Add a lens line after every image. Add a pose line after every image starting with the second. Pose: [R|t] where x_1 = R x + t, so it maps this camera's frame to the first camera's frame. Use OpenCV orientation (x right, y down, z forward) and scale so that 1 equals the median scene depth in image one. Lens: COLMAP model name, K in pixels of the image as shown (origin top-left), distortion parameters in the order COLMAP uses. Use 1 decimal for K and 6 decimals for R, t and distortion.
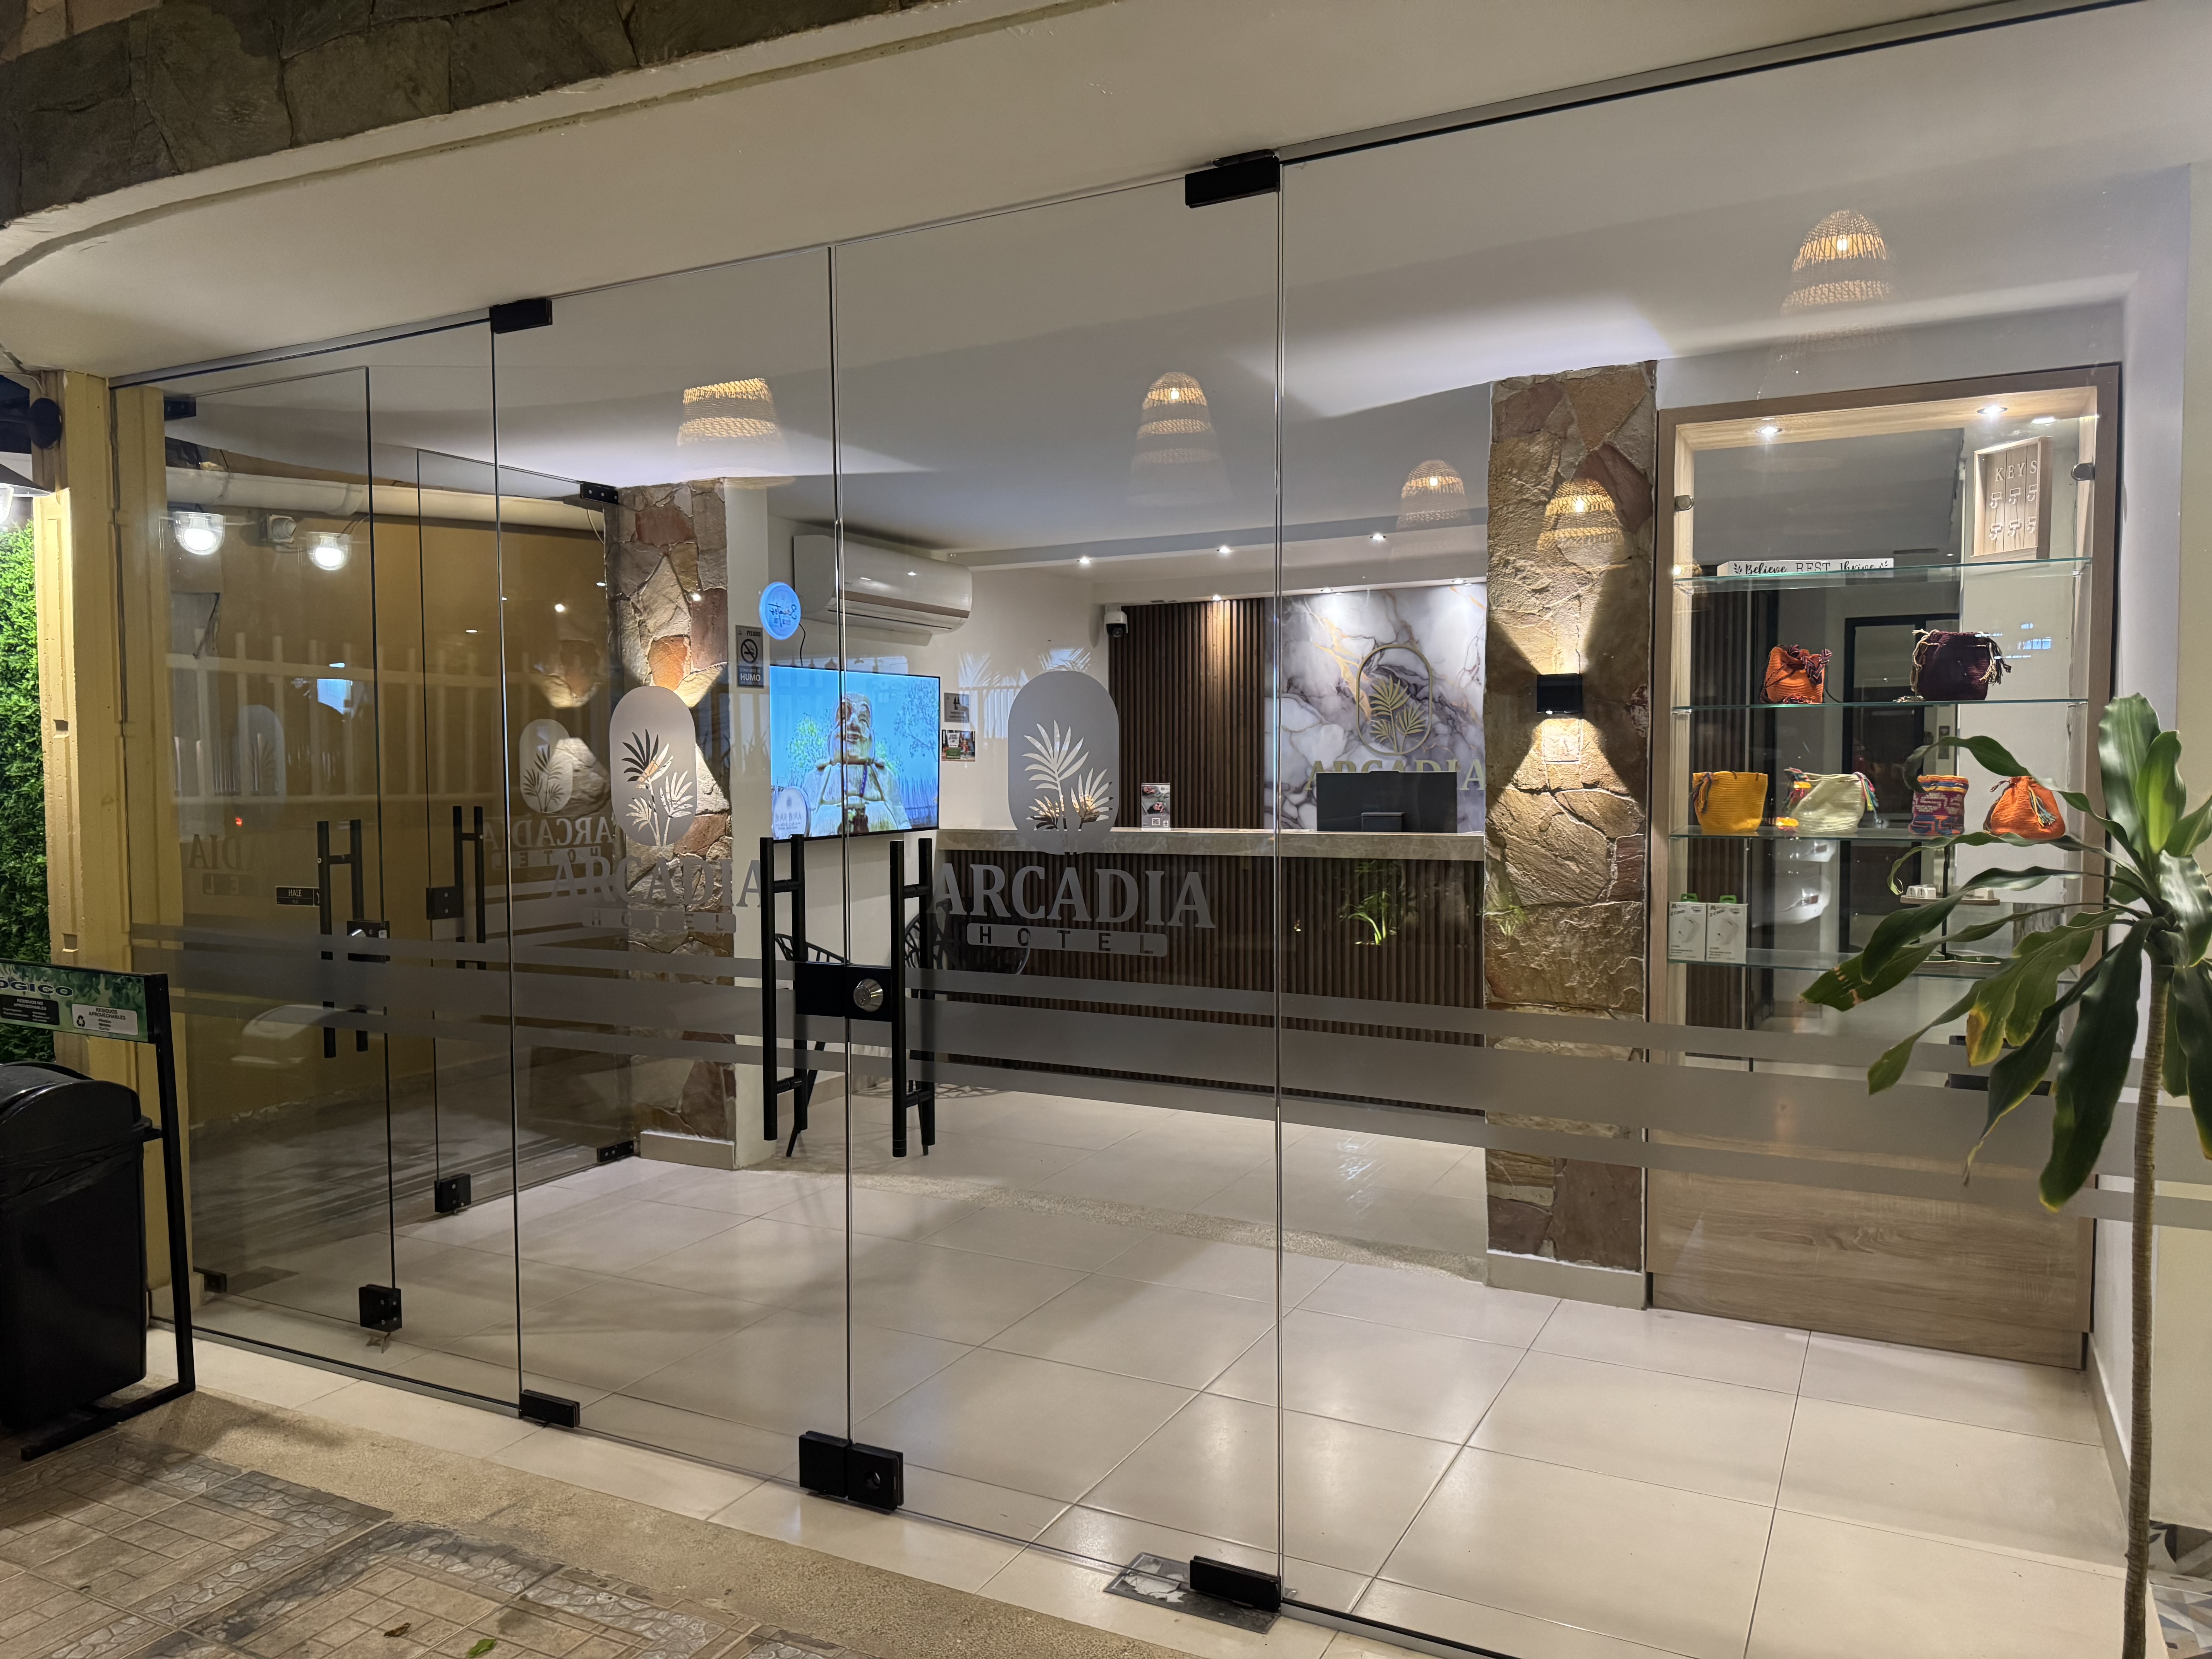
lens RADIAL K [[1570.8, 0, 1110.9], [0, 1570.8, 832.6], [0, 0, 1]] dist [0.001179, -0.004764]
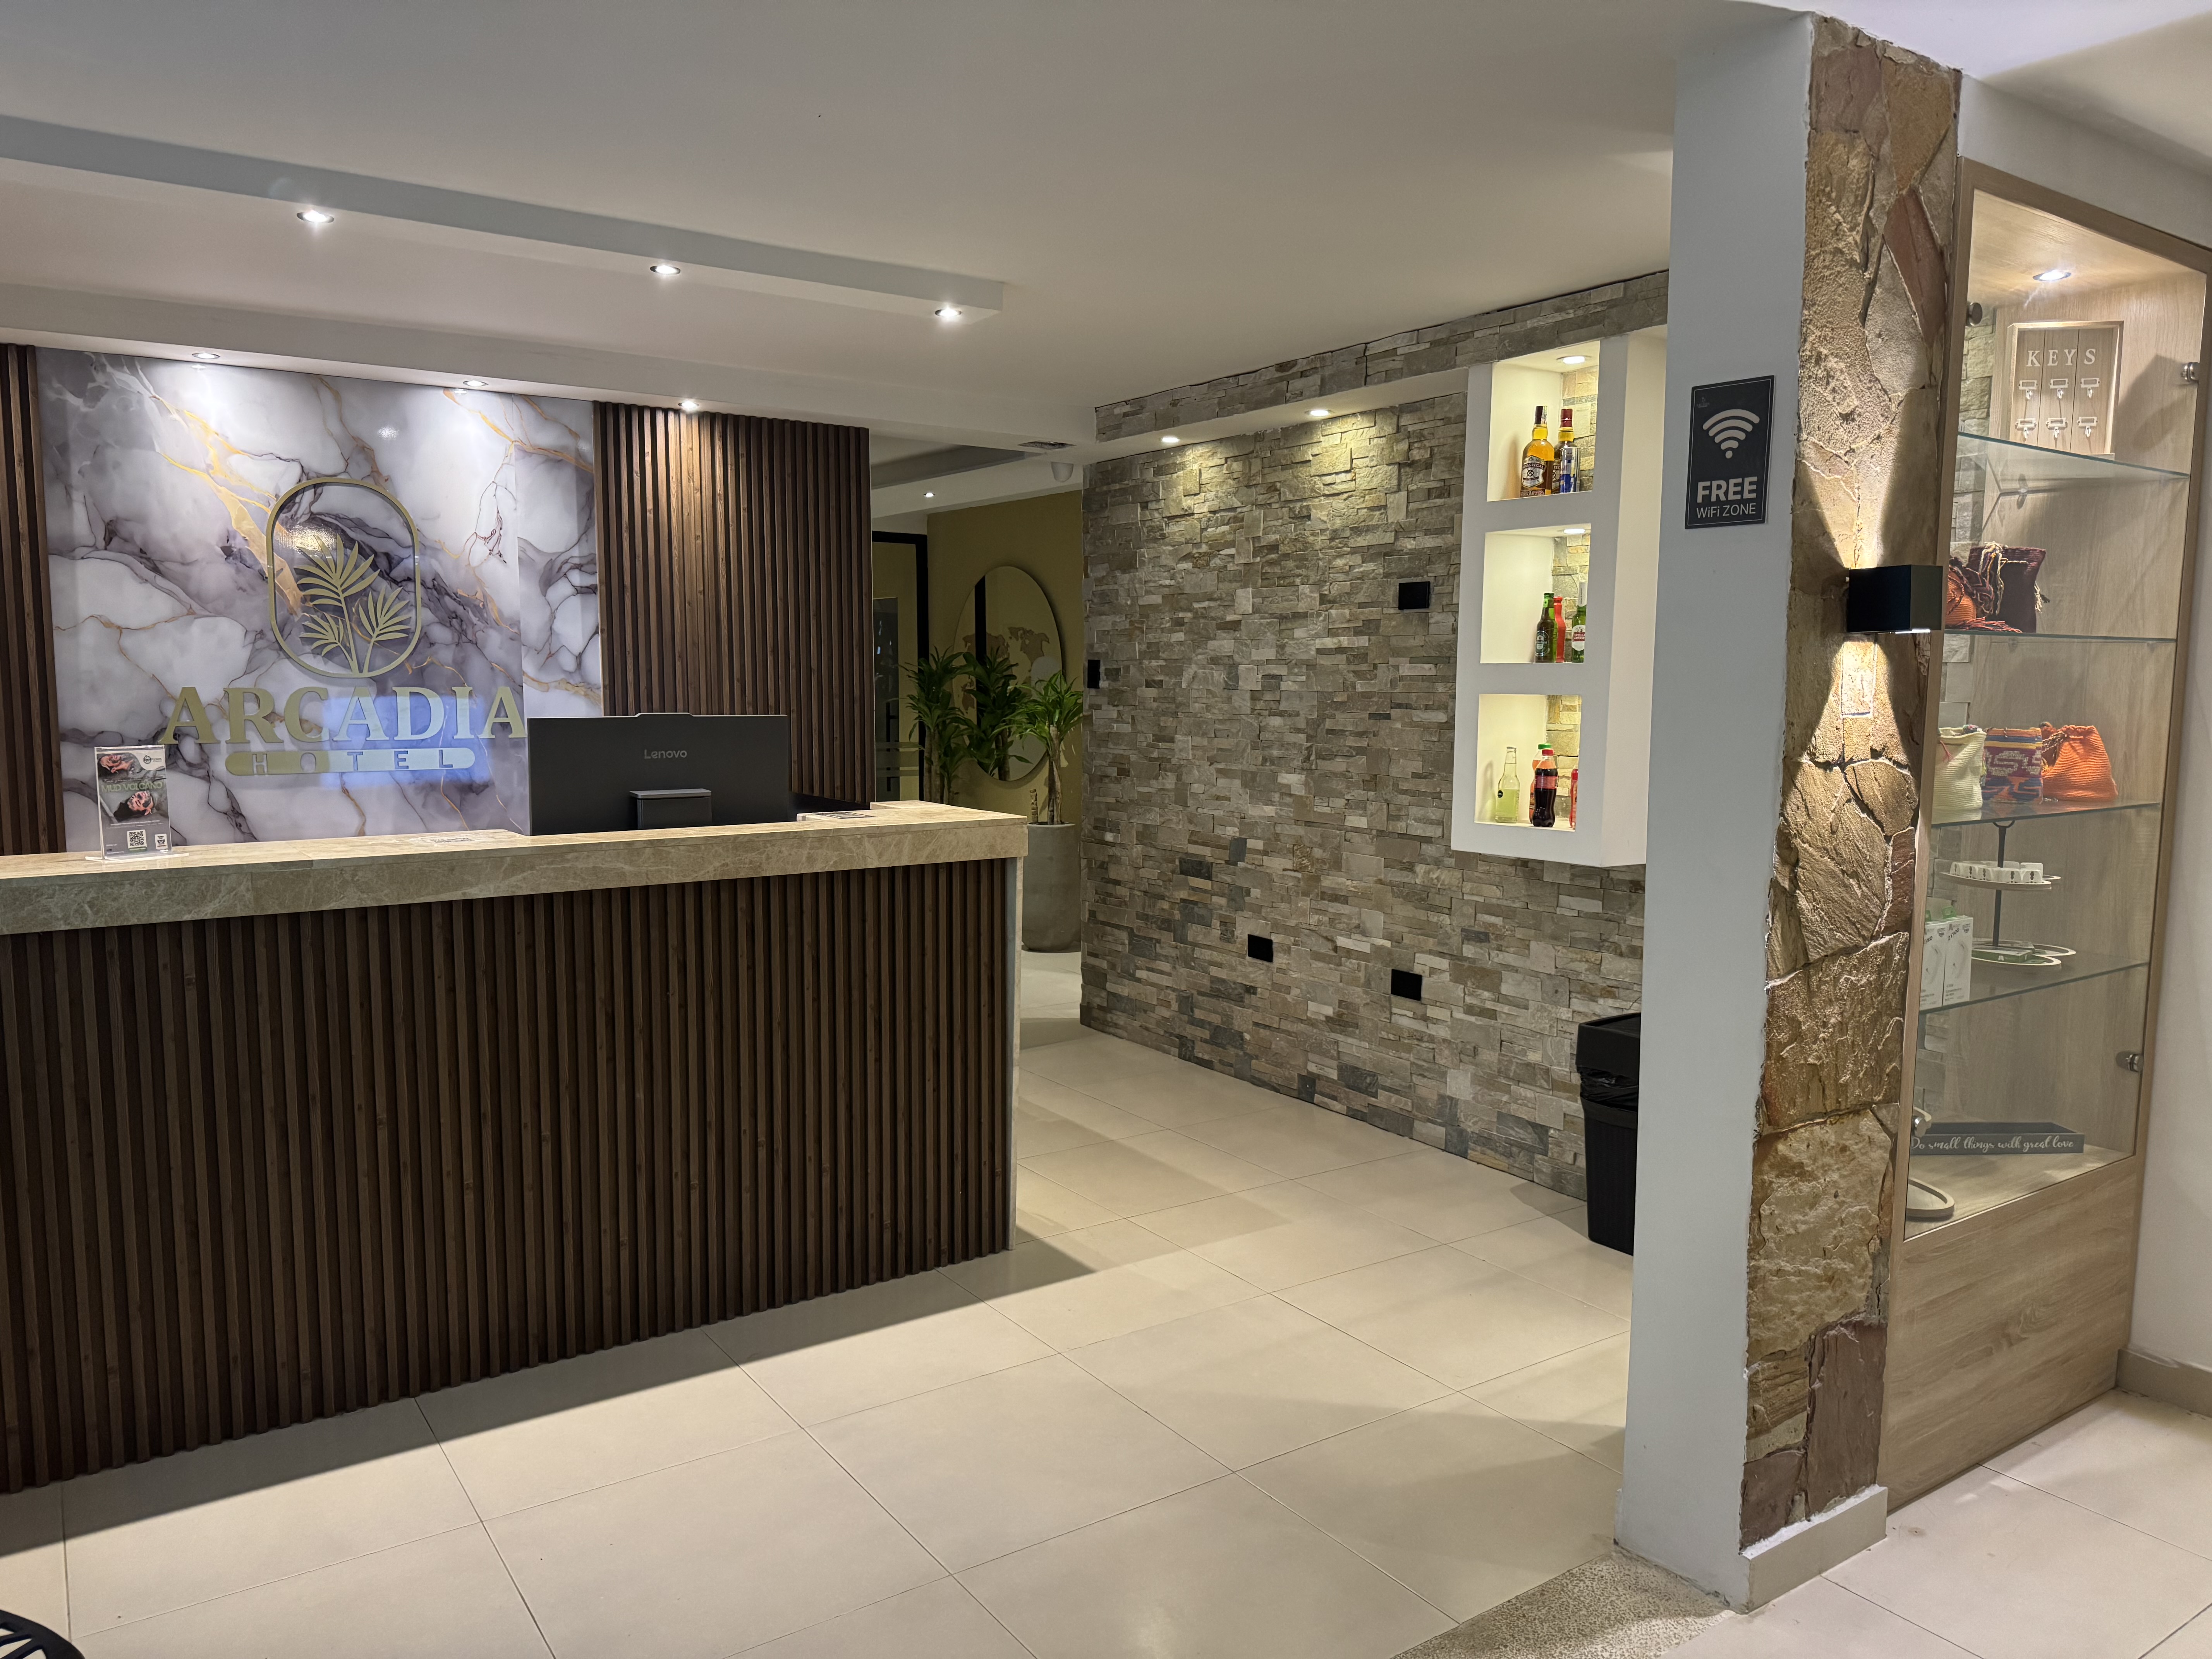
lens RADIAL K [[1570.8, 0, 1104.8], [0, 1570.8, 835.0], [0, 0, 1]] dist [0.001179, -0.004764]
pose [[0.462881, -0.079203, 0.882875, -0.268076], [0.030047, 0.996830, 0.073673, -0.037219], [-0.885911, -0.007574, 0.463793, 0.696345]]
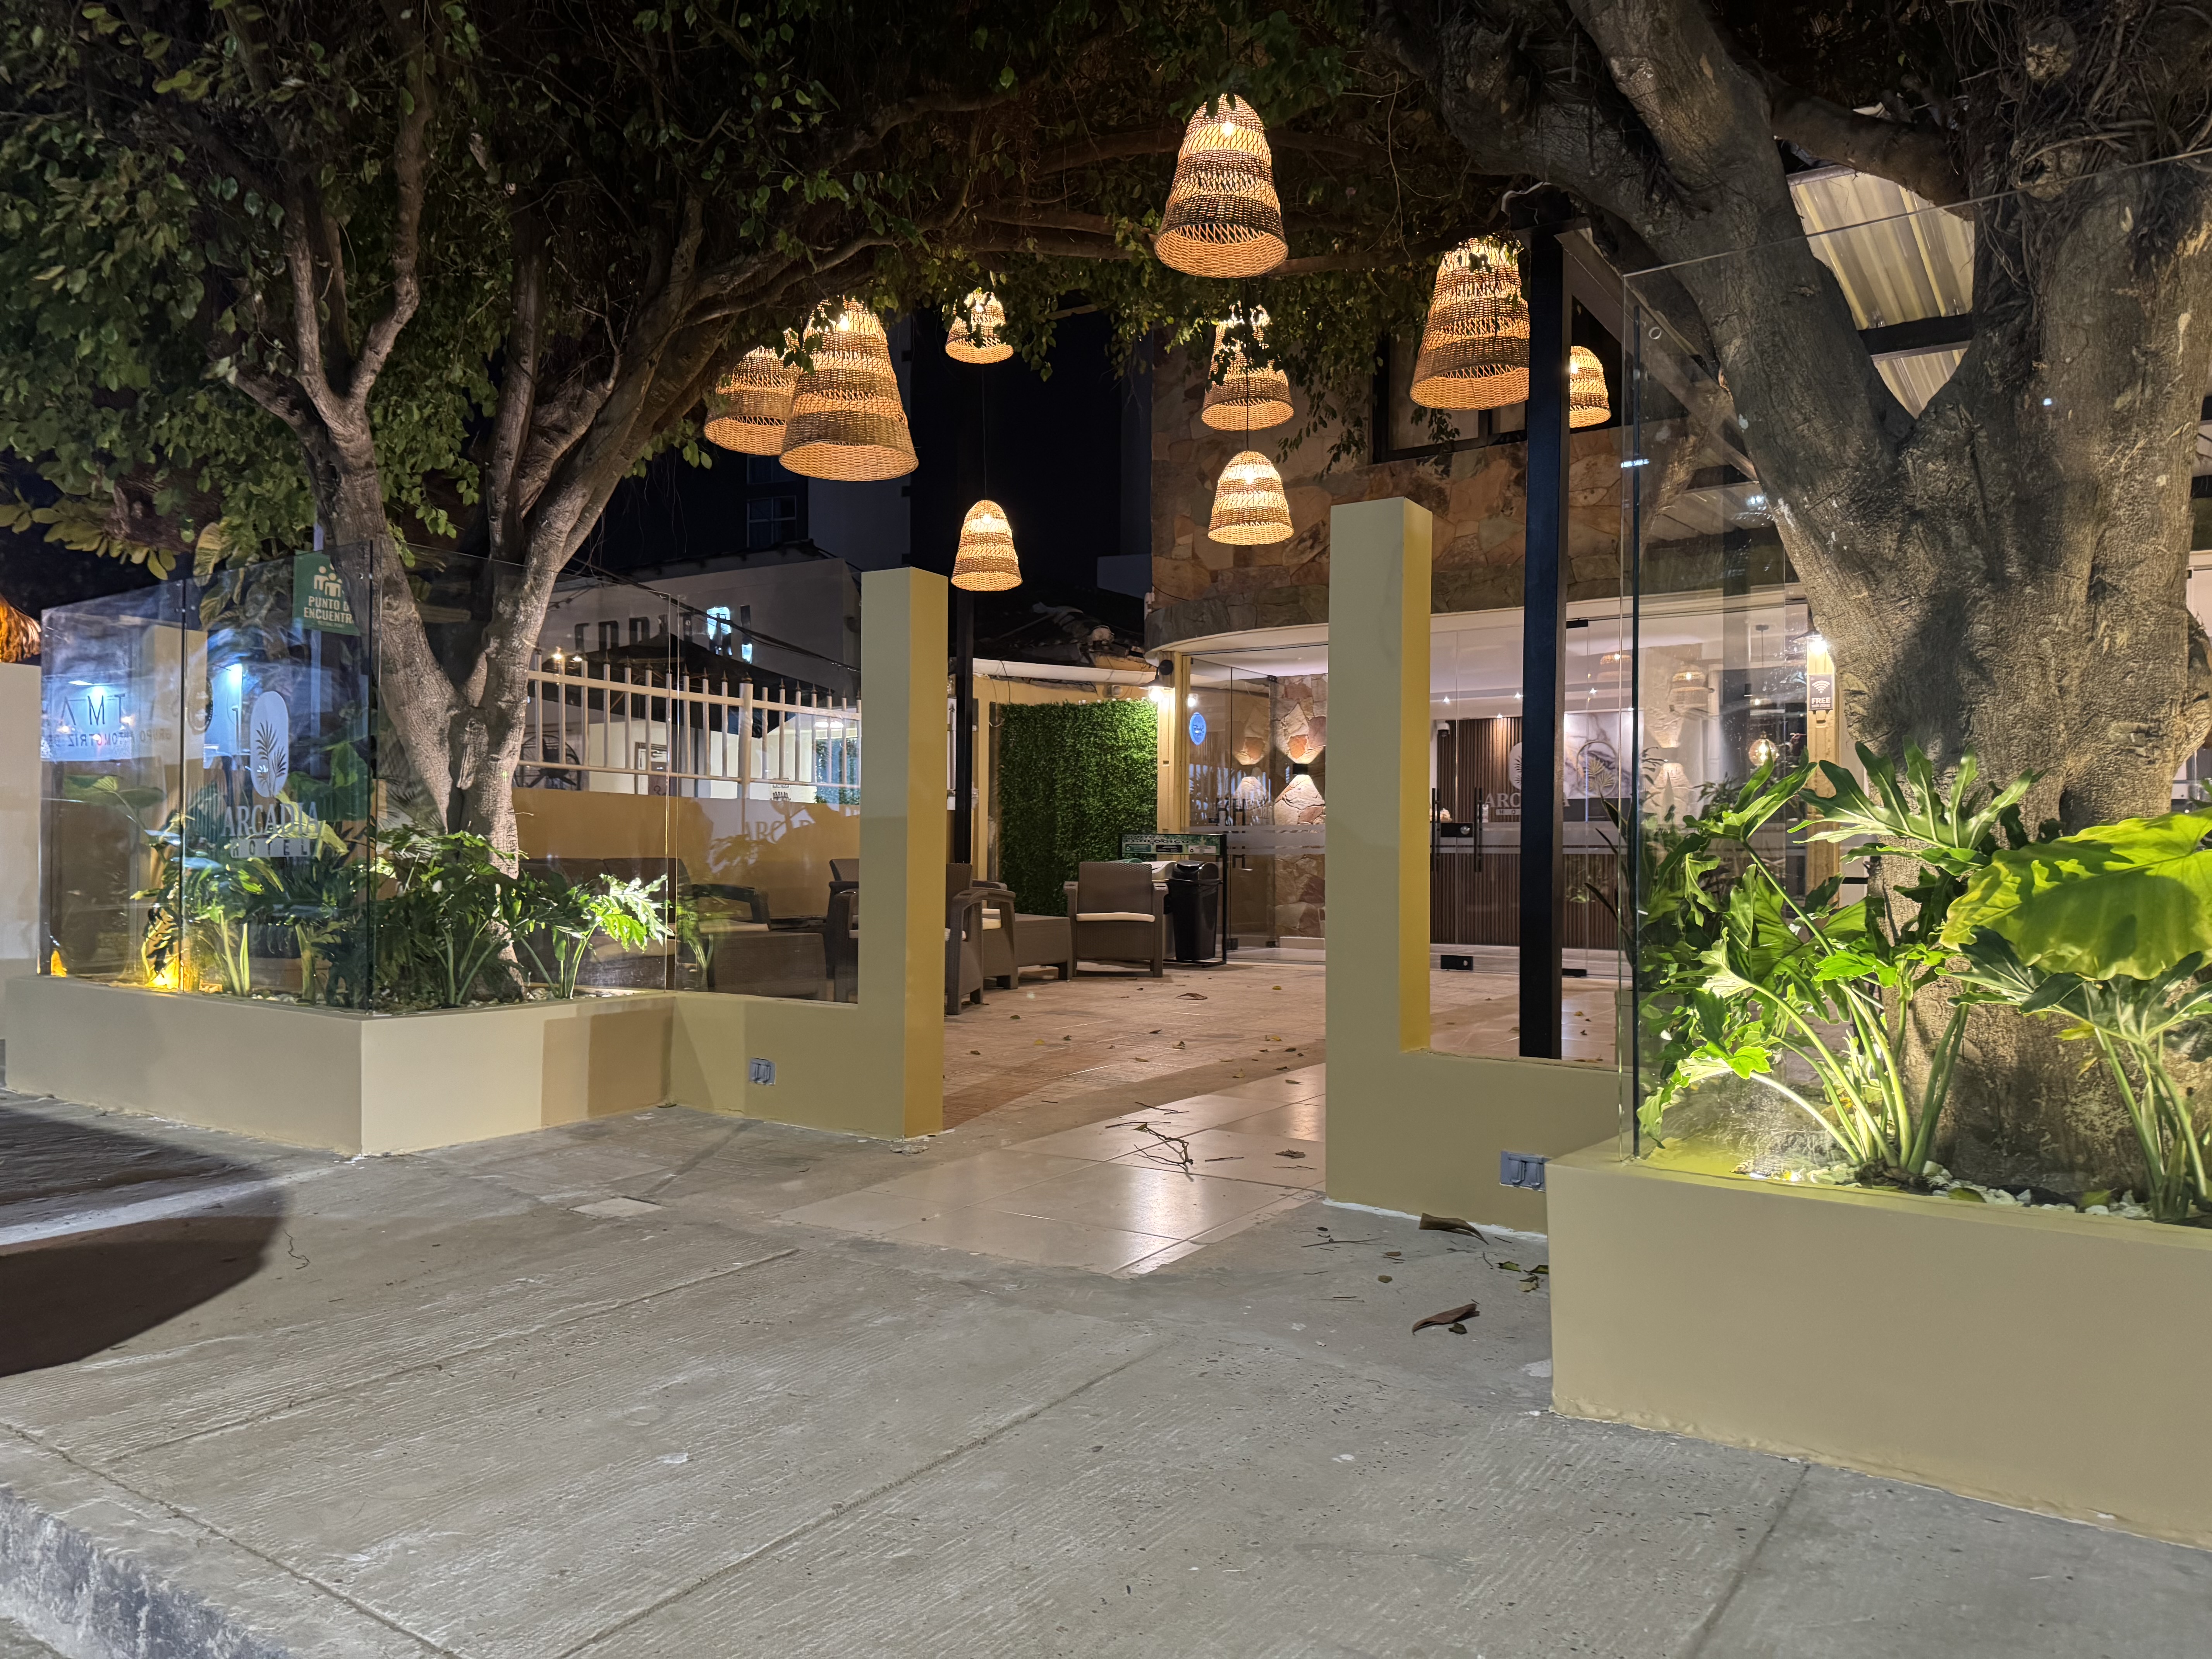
lens RADIAL K [[1570.8, 0, 1102.6], [0, 1570.8, 829.6], [0, 0, 1]] dist [0.001179, -0.004764]
pose [[0.992355, 0.008372, -0.123129, -0.257701], [-0.016719, 0.997619, -0.066914, 0.180280], [0.122276, 0.068461, 0.990132, -1.372650]]
